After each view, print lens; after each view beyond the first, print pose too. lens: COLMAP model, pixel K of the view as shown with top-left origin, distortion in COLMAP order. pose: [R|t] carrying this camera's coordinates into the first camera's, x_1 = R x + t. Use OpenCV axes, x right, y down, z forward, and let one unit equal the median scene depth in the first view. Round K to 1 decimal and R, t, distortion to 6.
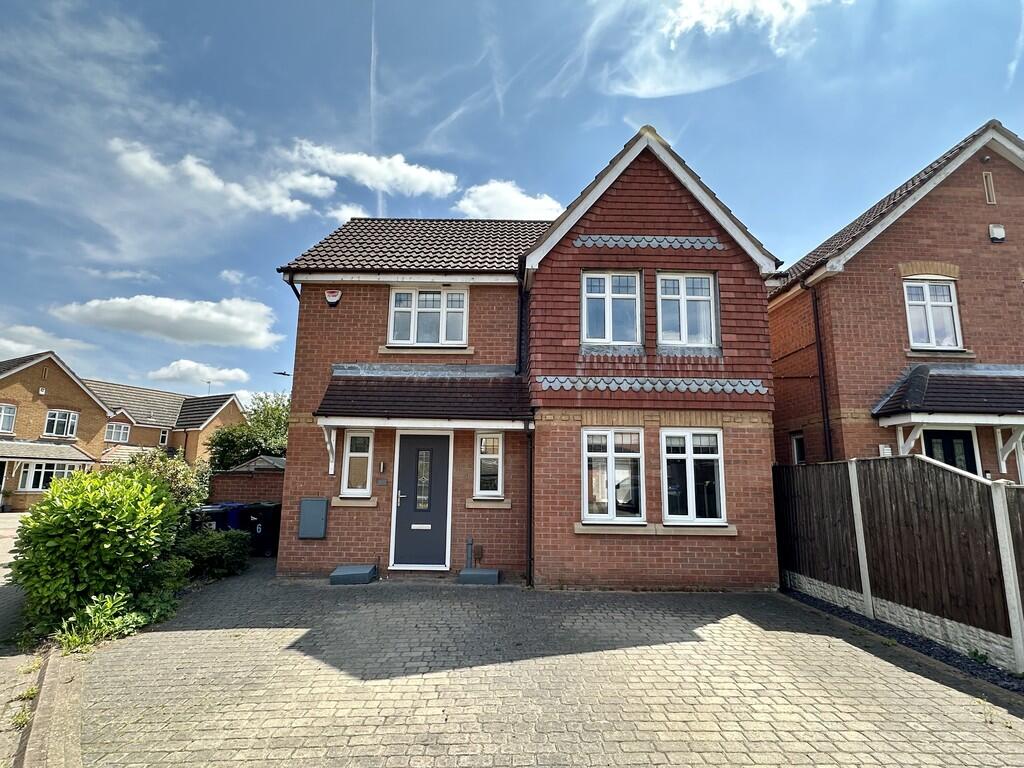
lens RADIAL K [[562.8, 0, 514.0], [0, 562.8, 368.4], [0, 0, 1]] dist [-0.000592, -0.000353]
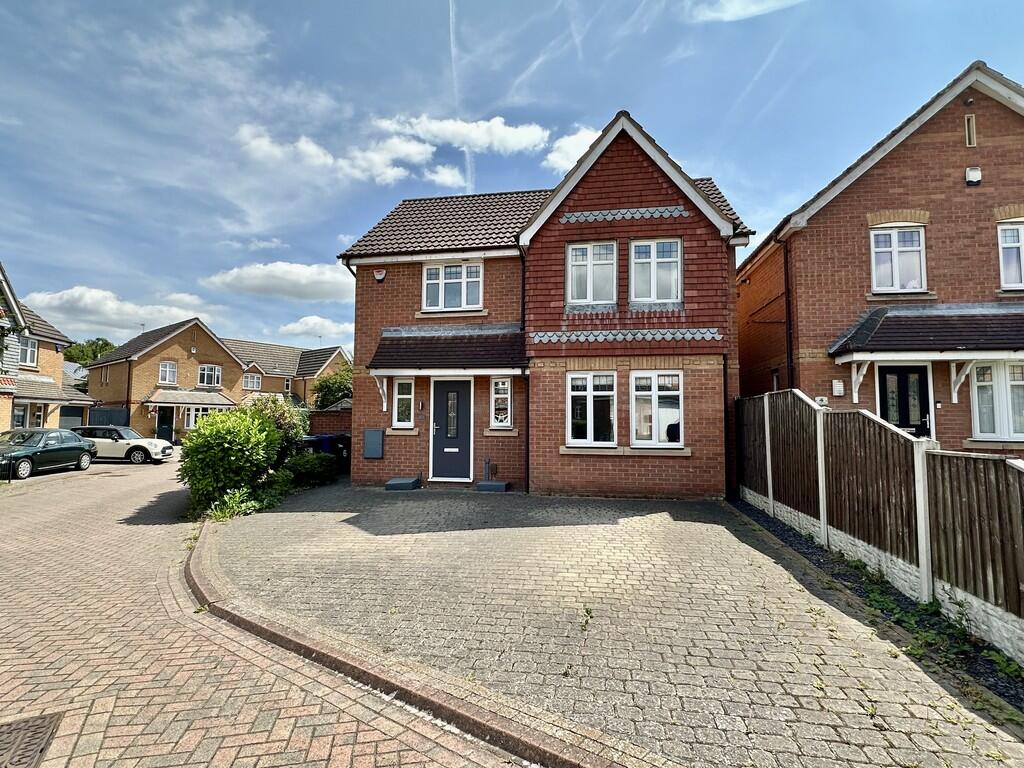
lens RADIAL K [[562.8, 0, 514.0], [0, 562.8, 368.4], [0, 0, 1]] dist [-0.000592, -0.000353]
pose [[0.982114, -0.026351, -0.186432, 0.227304], [0.045840, 0.993829, 0.101010, -0.033504], [0.182620, -0.107749, 0.977262, -0.235058]]
